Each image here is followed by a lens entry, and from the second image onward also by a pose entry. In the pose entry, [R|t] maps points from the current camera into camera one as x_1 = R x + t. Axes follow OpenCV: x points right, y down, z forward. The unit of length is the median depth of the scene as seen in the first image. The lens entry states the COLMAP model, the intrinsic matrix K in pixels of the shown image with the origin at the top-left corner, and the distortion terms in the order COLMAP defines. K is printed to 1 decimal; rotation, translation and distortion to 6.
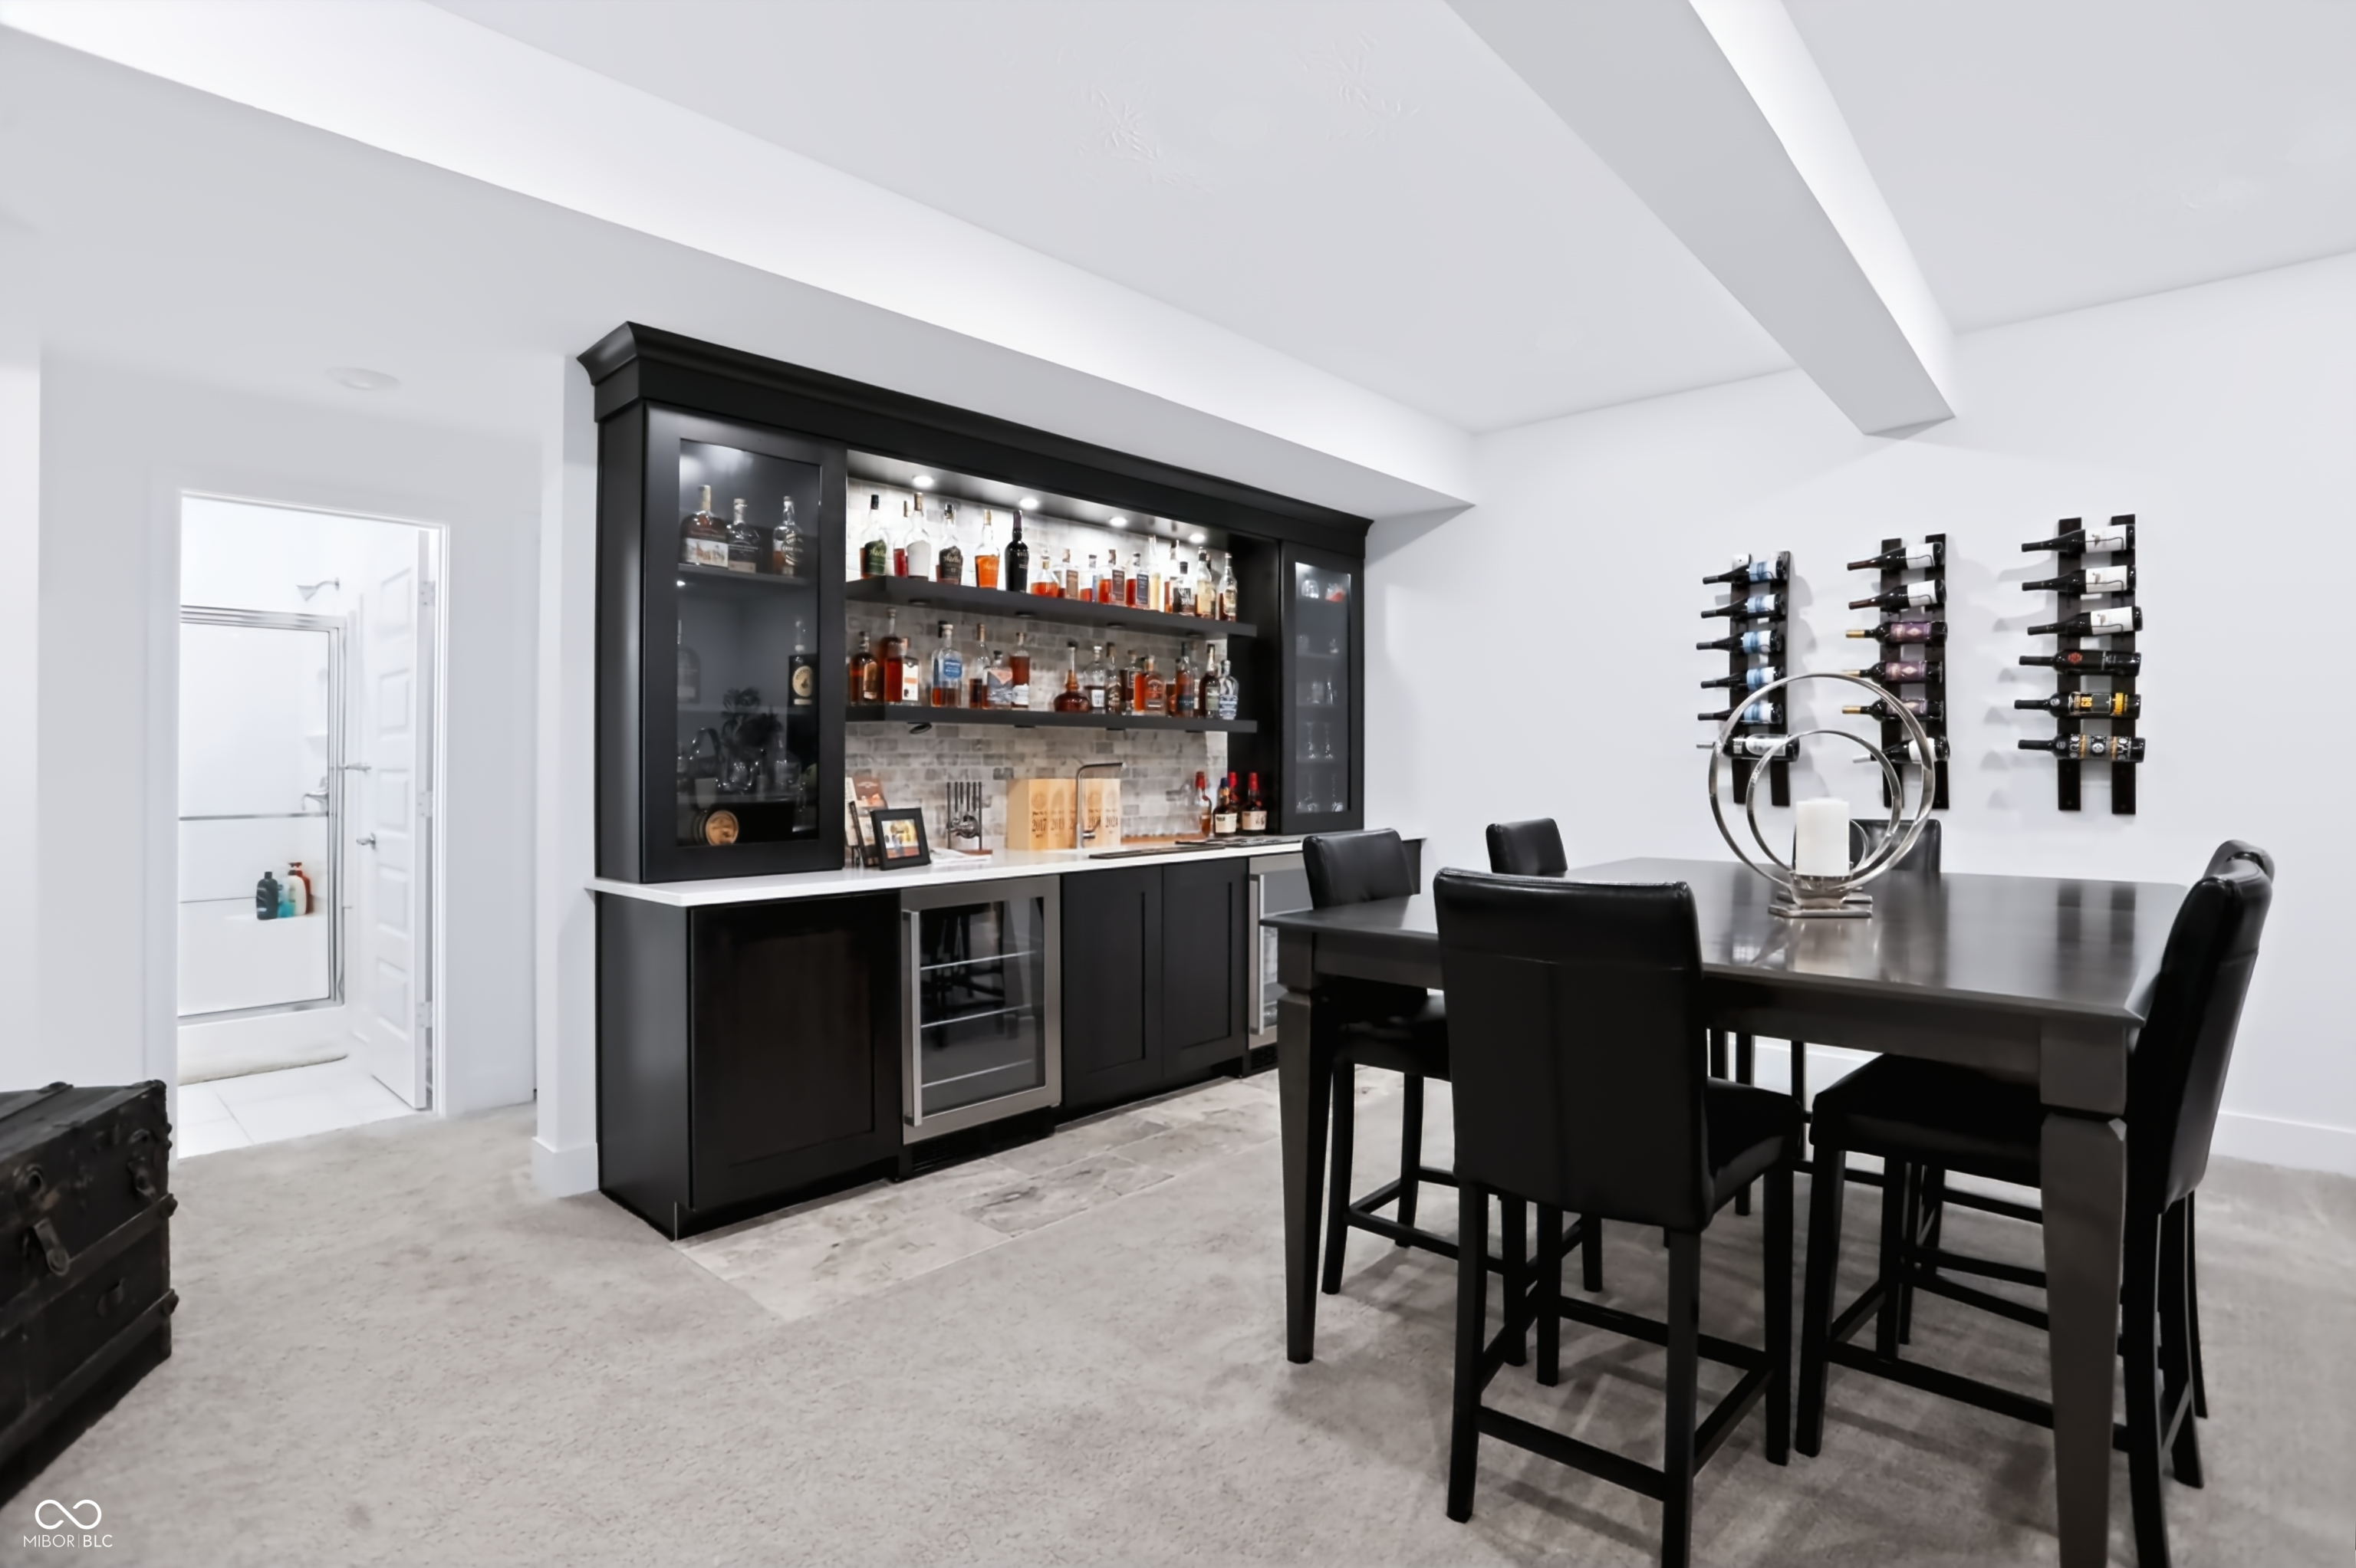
lens RADIAL K [[1168.5, 0, 1180.8], [0, 1168.5, 731.6], [0, 0, 1]] dist [-0.069307, 0.038559]
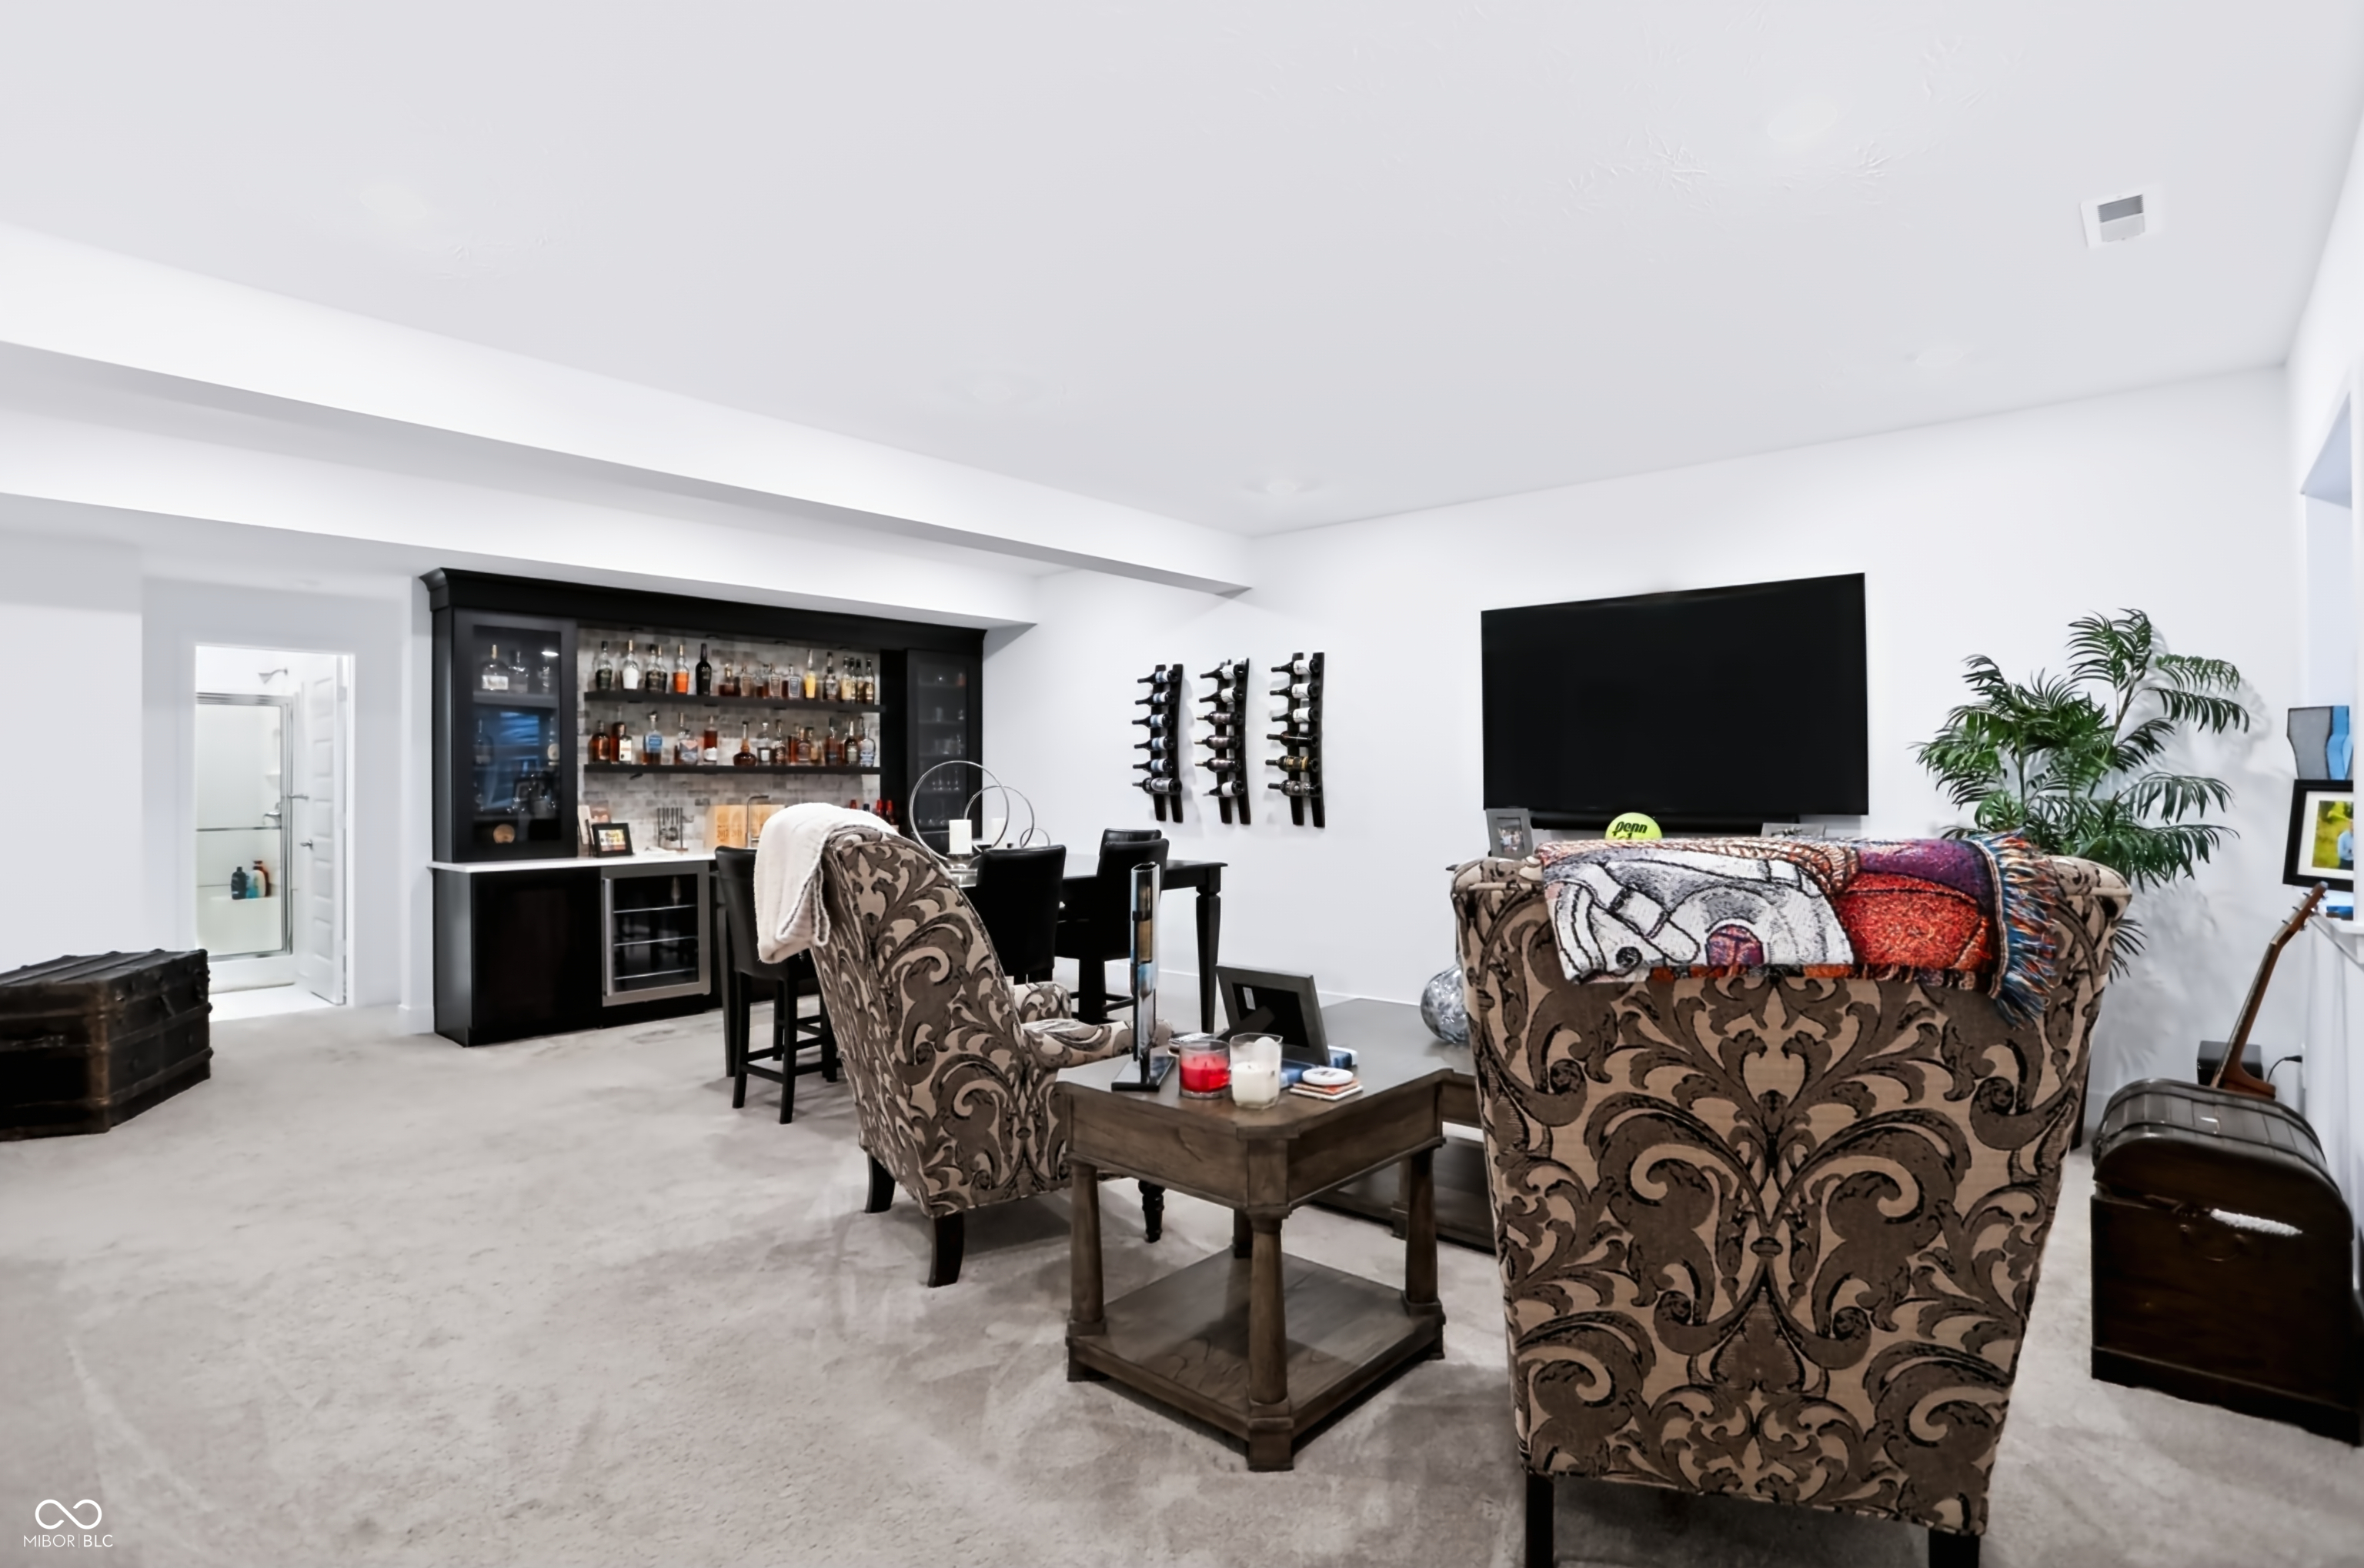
lens RADIAL K [[1201.8, 0, 1170.0], [0, 1201.8, 757.9], [0, 0, 1]] dist [-0.001310, 0.000549]
pose [[0.999989, 0.001273, -0.004450, 0.555054], [-0.001226, 0.999944, 0.010493, -0.048301], [0.004464, -0.010488, 0.999935, -0.747017]]
